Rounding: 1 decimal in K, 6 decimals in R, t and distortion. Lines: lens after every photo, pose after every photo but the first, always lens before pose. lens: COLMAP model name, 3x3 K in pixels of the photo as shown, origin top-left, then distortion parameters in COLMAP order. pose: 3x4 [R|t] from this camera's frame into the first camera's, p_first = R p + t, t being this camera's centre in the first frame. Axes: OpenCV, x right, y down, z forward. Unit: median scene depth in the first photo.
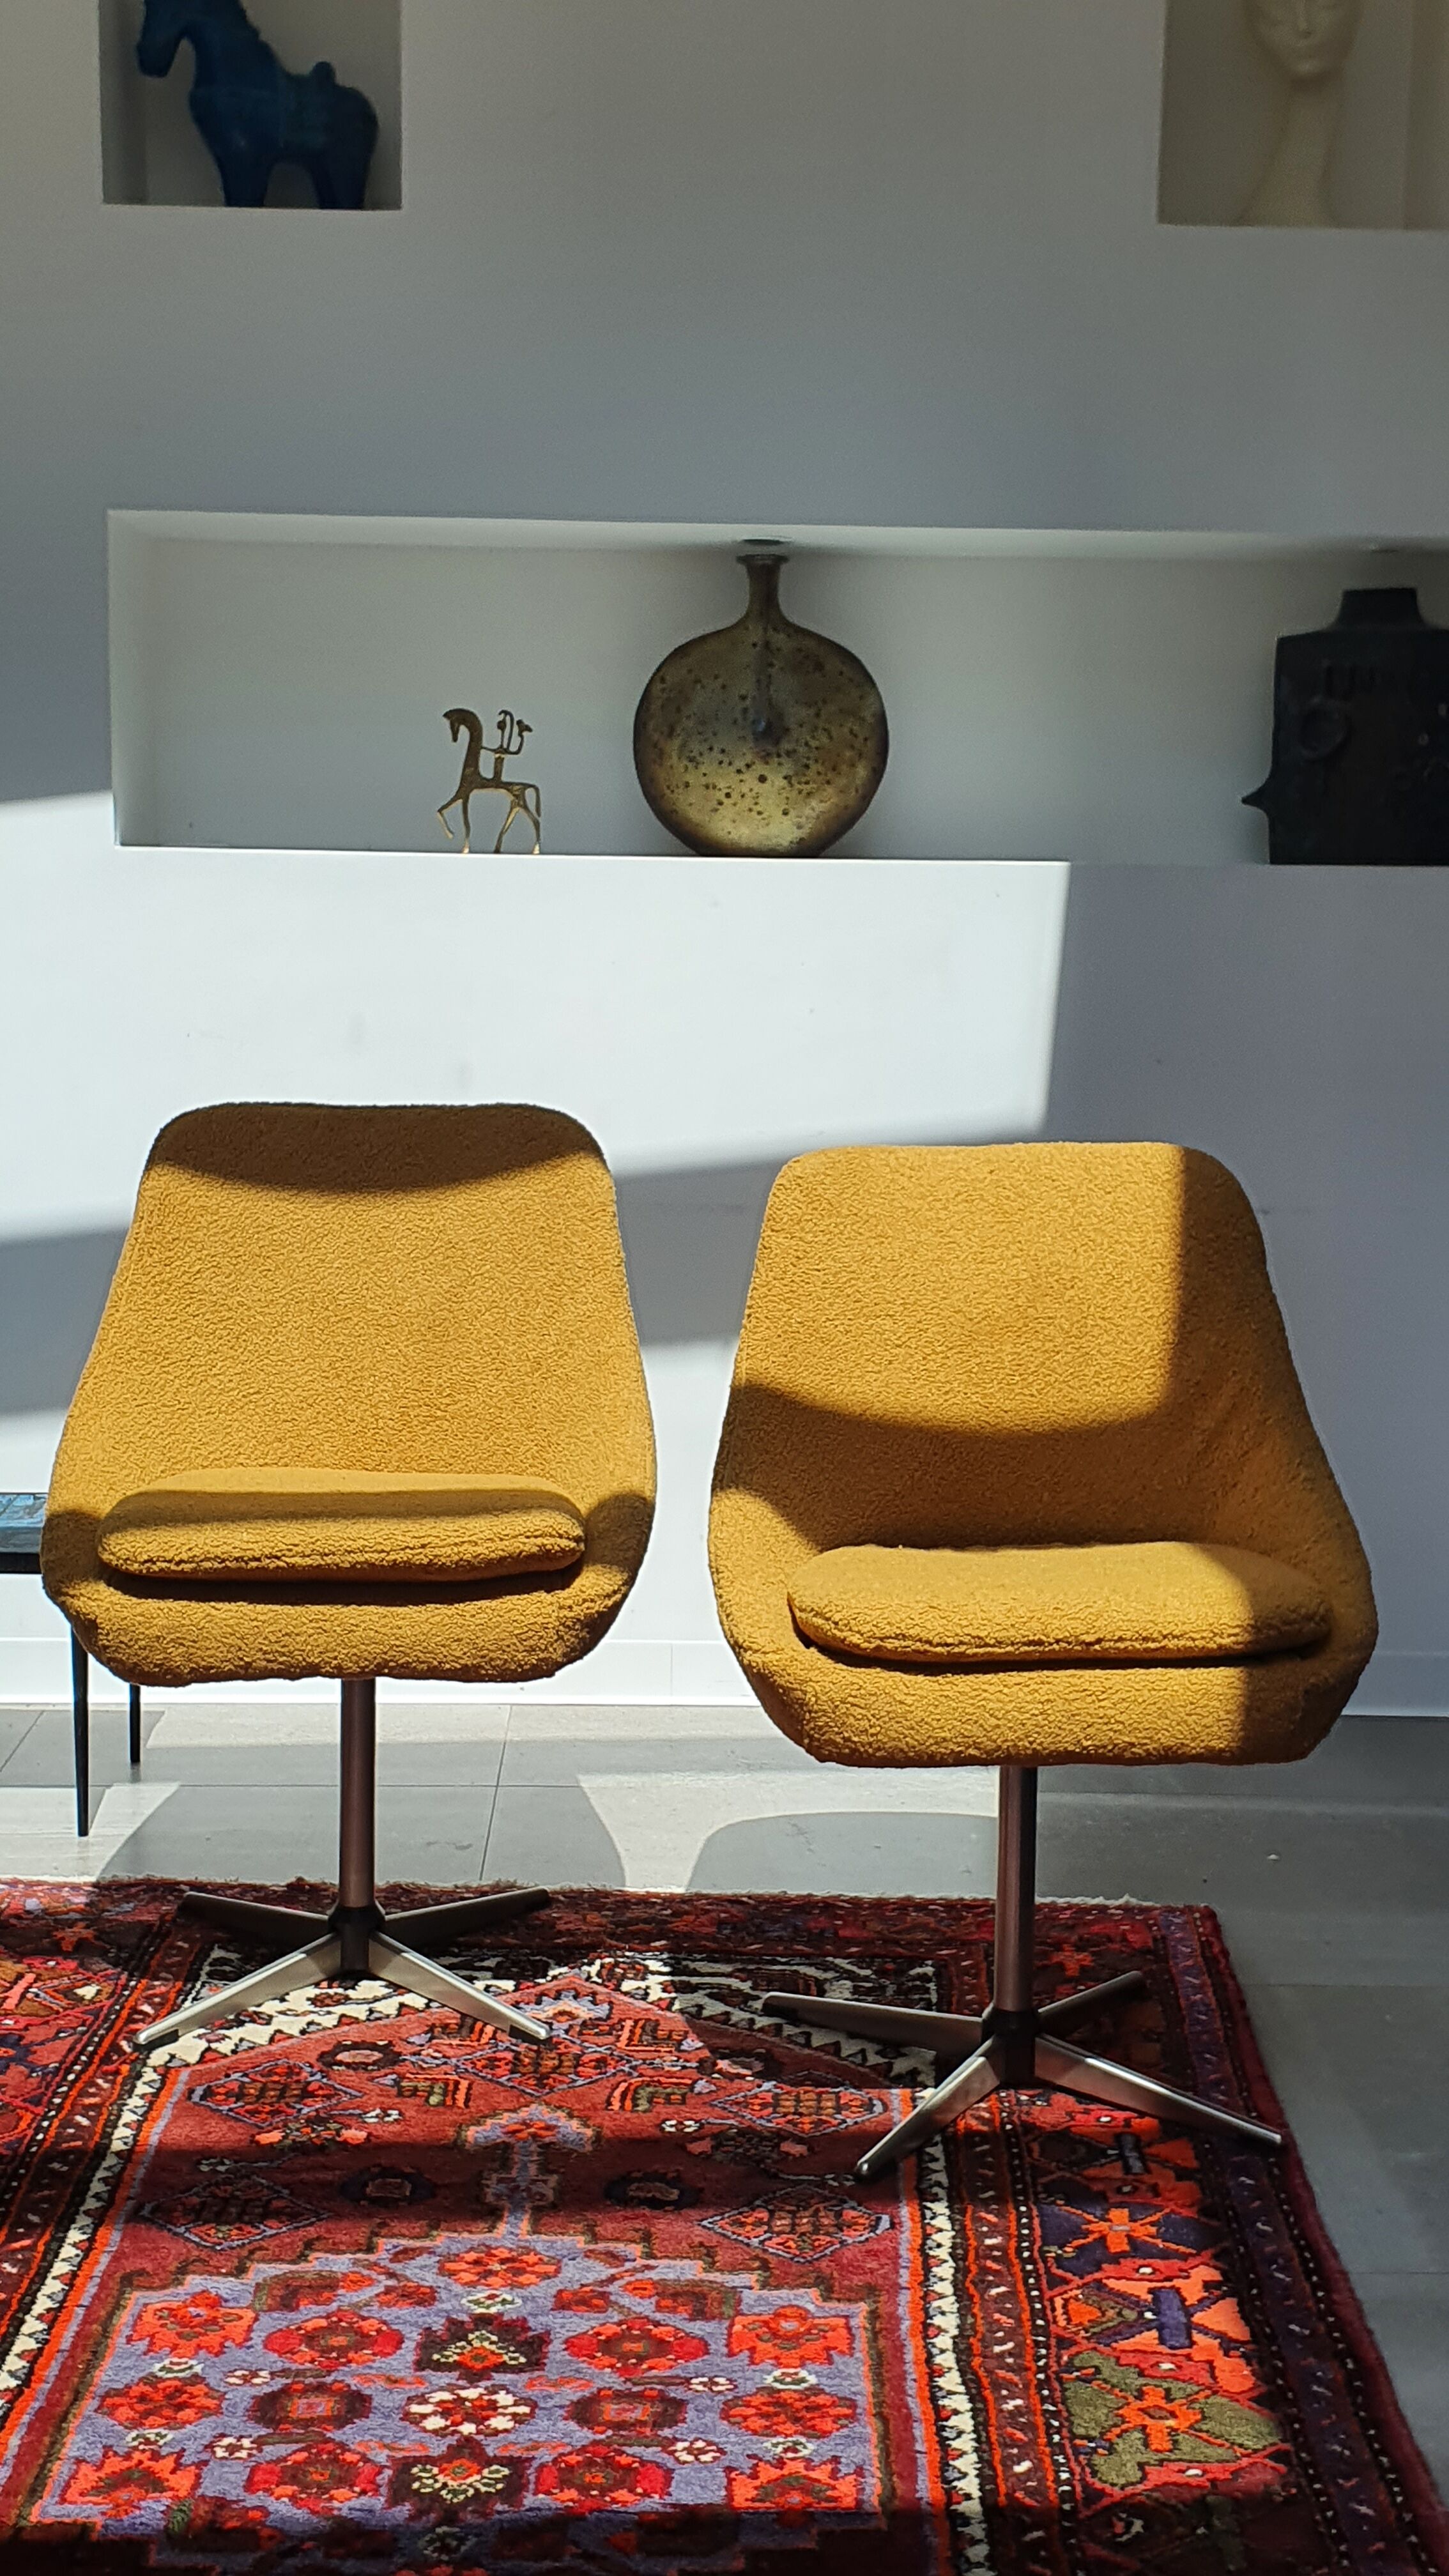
lens RADIAL K [[2749.6, 0, 754.7], [0, 2749.6, 1290.4], [0, 0, 1]] dist [0.013571, 0.000000]
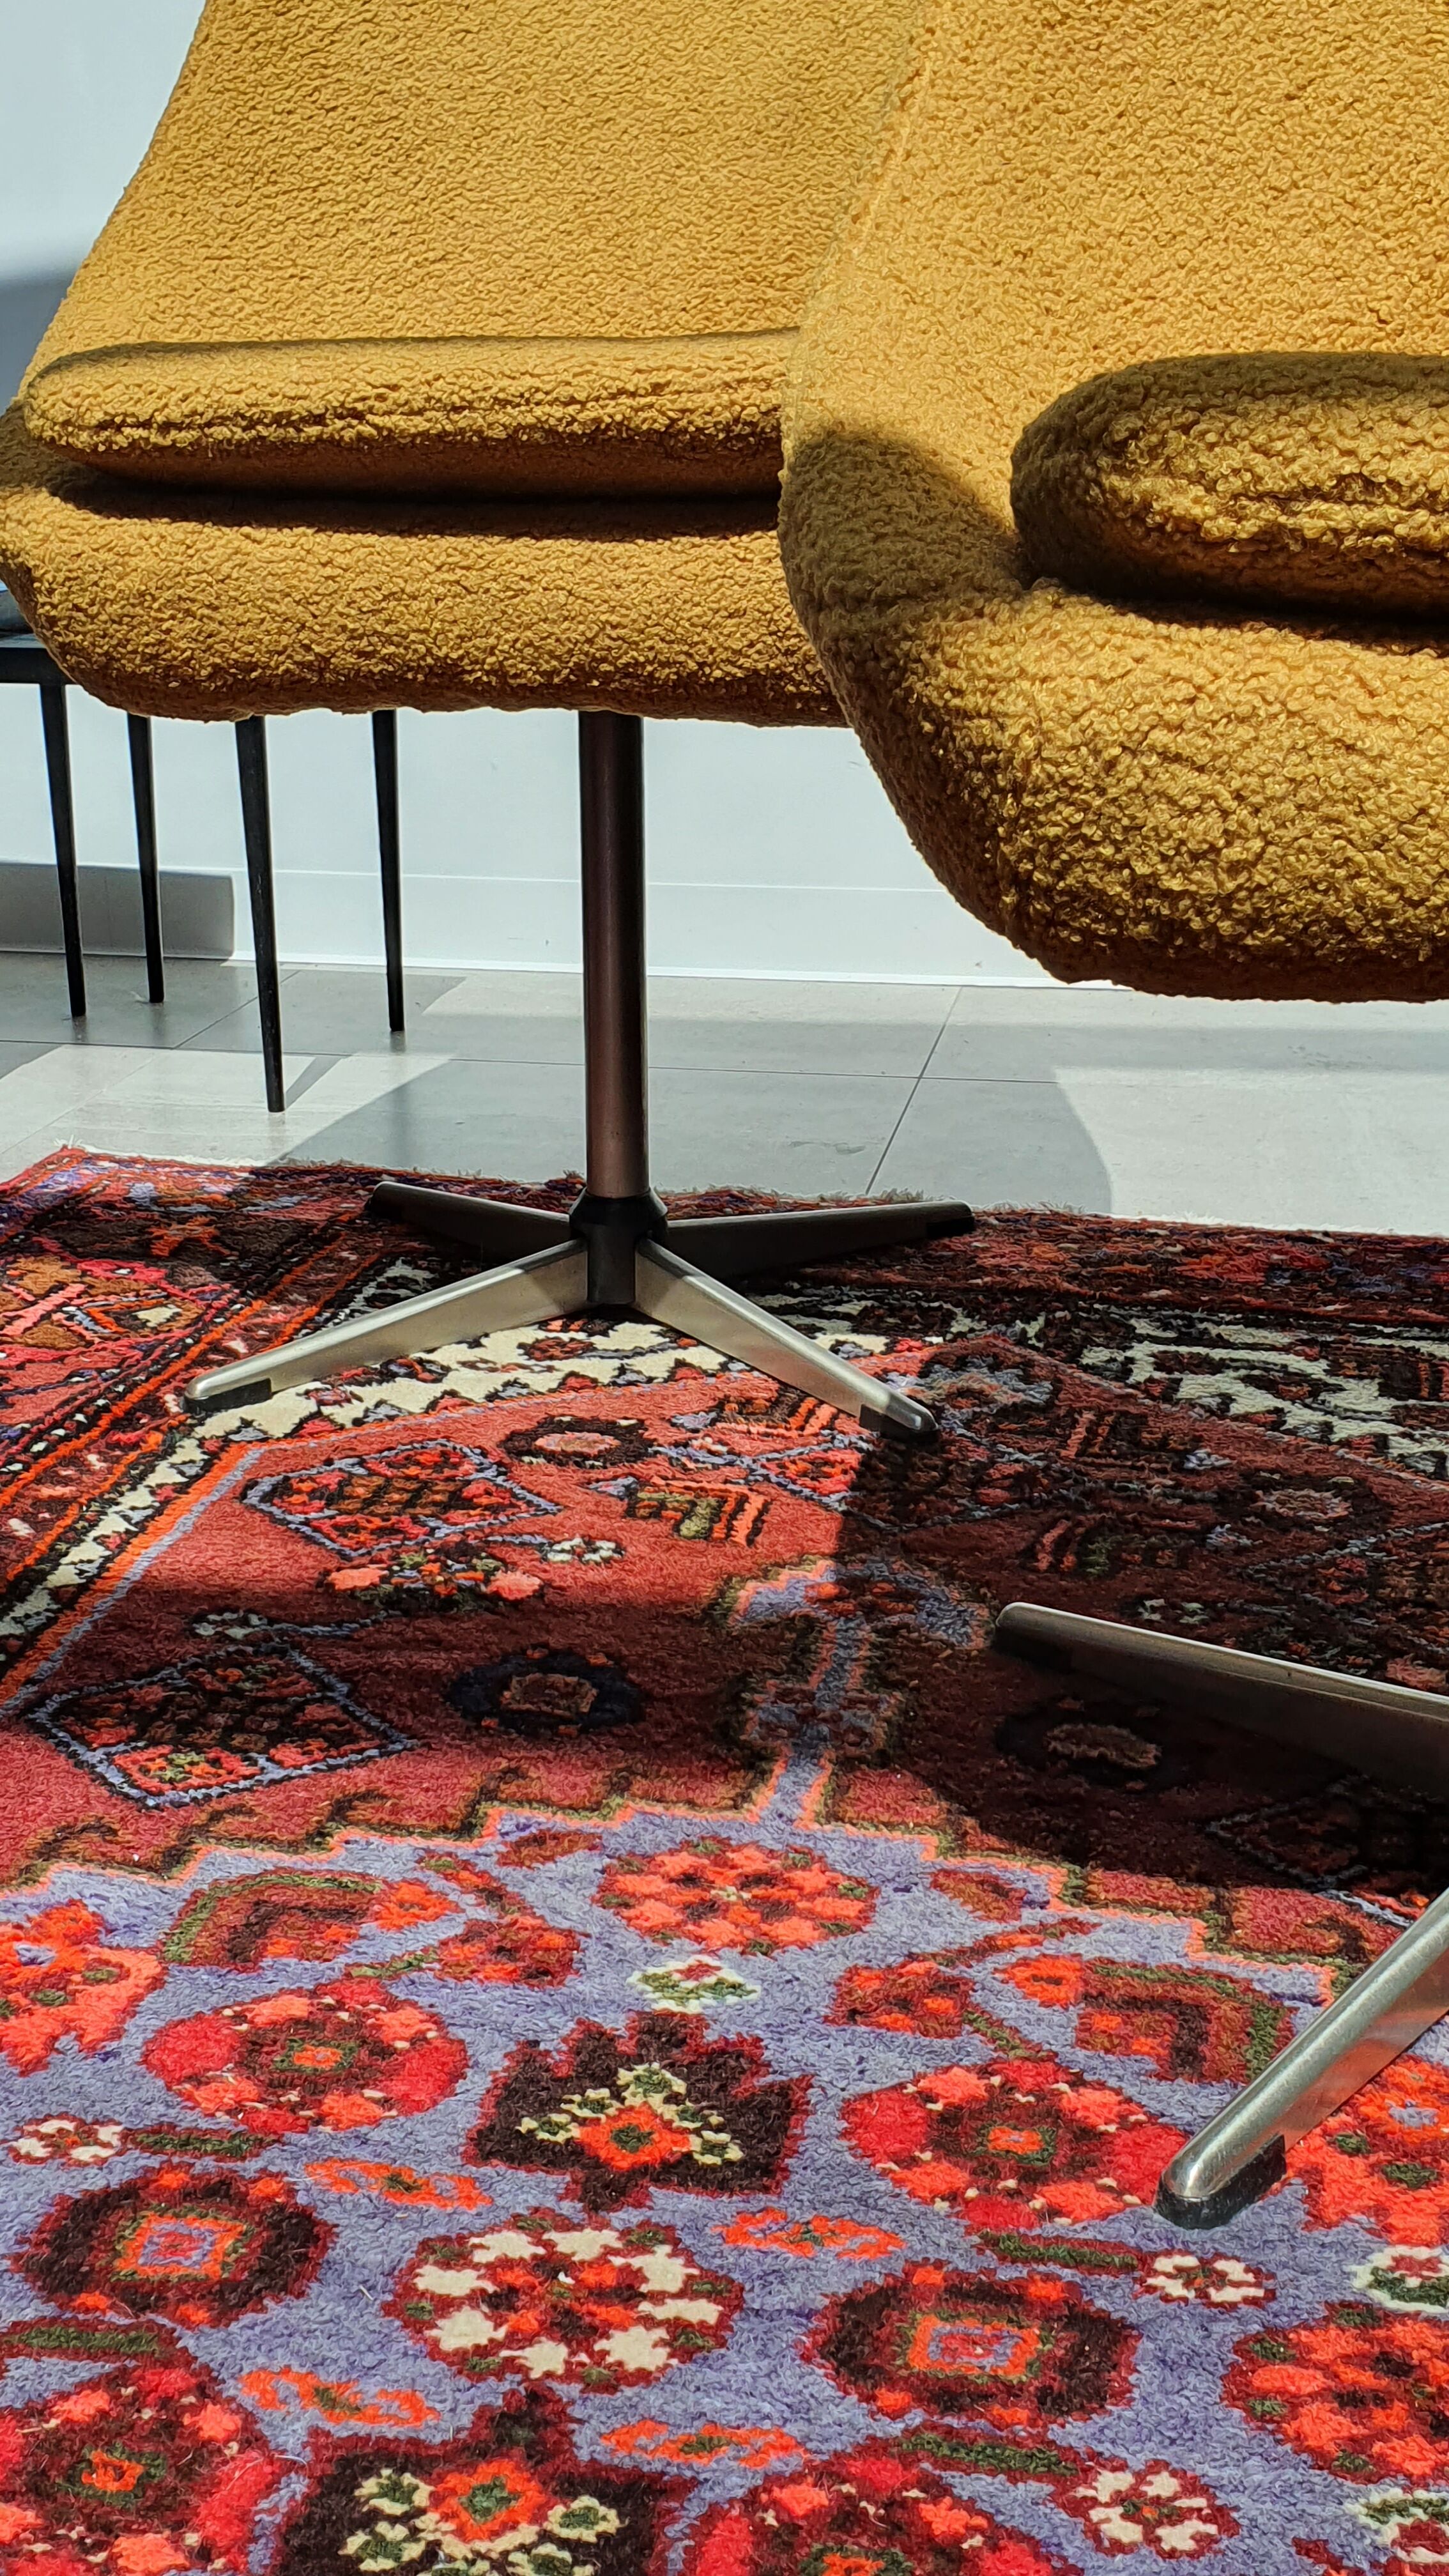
lens RADIAL K [[2567.0, 0, 791.9], [0, 2567.0, 1154.6], [0, 0, 1]] dist [0.106746, 0.000000]
pose [[0.978971, 0.031591, -0.201538, -0.003225], [-0.006341, 0.992172, 0.124721, 0.158886], [0.203900, -0.120820, 0.971508, 0.525832]]
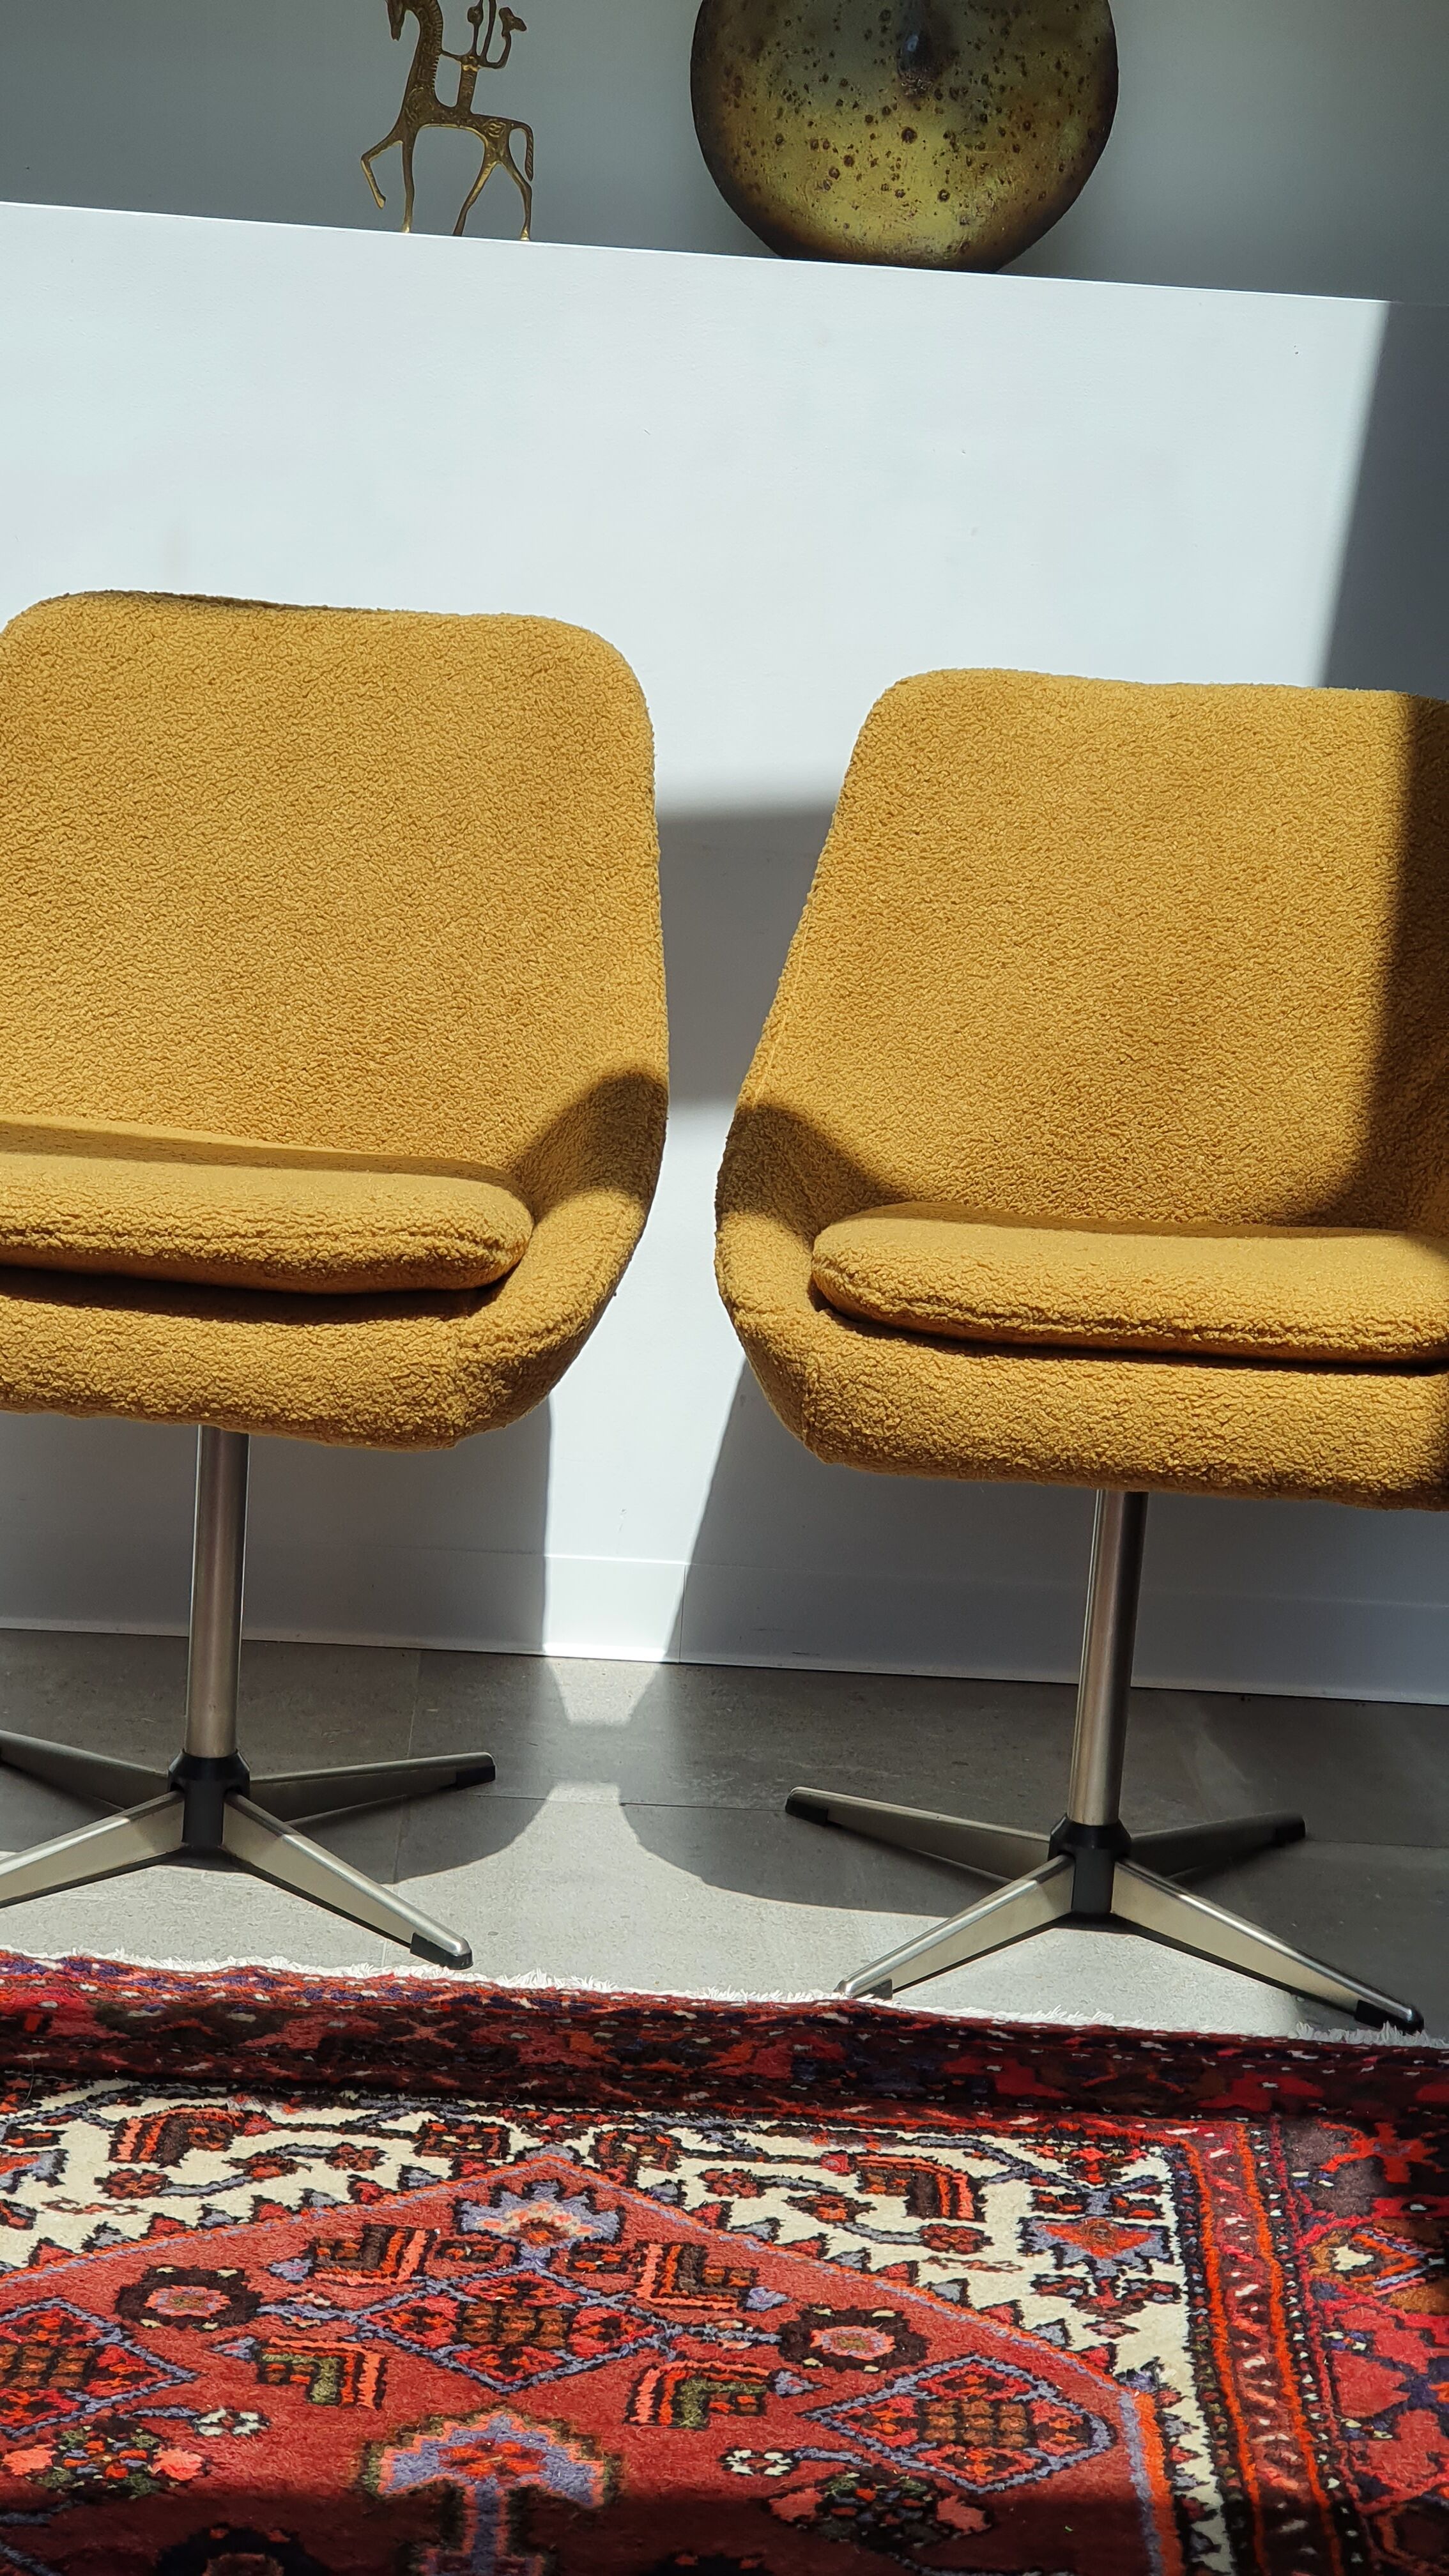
lens RADIAL K [[3644.3, 0, 730.4], [0, 3644.3, 1383.1], [0, 0, 1]] dist [0.022395, 0.000000]
pose [[0.998743, 0.045836, 0.020274, -0.055022], [-0.047586, 0.994196, 0.096483, 0.011177], [-0.015734, -0.097326, 0.995128, 0.262662]]
